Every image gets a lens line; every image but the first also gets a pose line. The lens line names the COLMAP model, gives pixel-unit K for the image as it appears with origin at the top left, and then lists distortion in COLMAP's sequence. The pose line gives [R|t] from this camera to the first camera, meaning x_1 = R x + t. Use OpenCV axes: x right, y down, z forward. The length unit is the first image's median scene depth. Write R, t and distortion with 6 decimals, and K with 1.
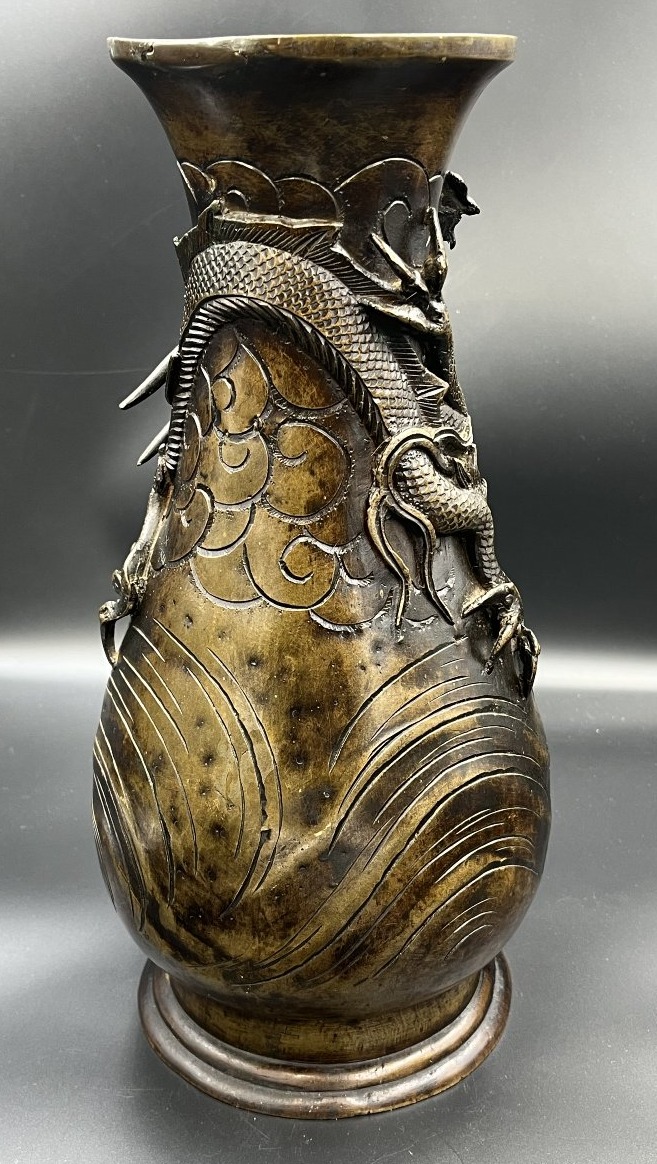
lens RADIAL K [[1199.4, 0, 335.9], [0, 1199.4, 582.0], [0, 0, 1]] dist [0.094012, 0.000000]
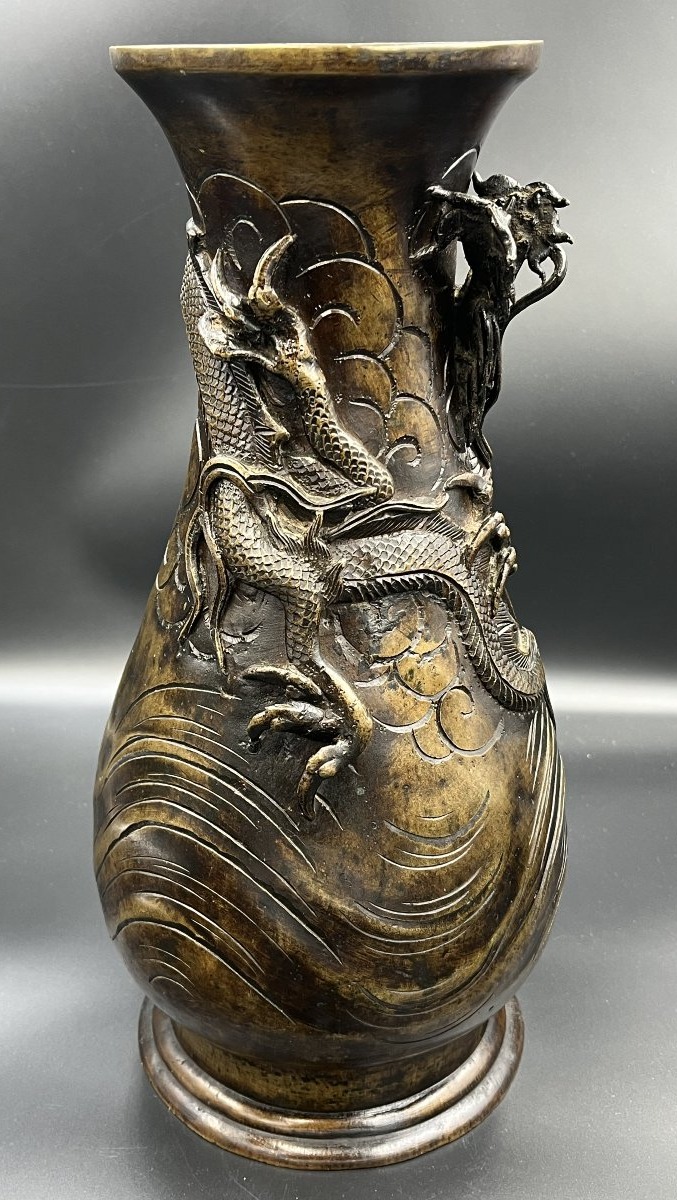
lens RADIAL K [[1236.5, 0, 346.8], [0, 1236.5, 599.7], [0, 0, 1]] dist [0.094012, 0.000000]
pose [[0.312870, 0.390095, -0.865990, 0.948248], [-0.365317, 0.891048, 0.269399, -0.314379], [0.876730, 0.232074, 0.421291, 0.669958]]
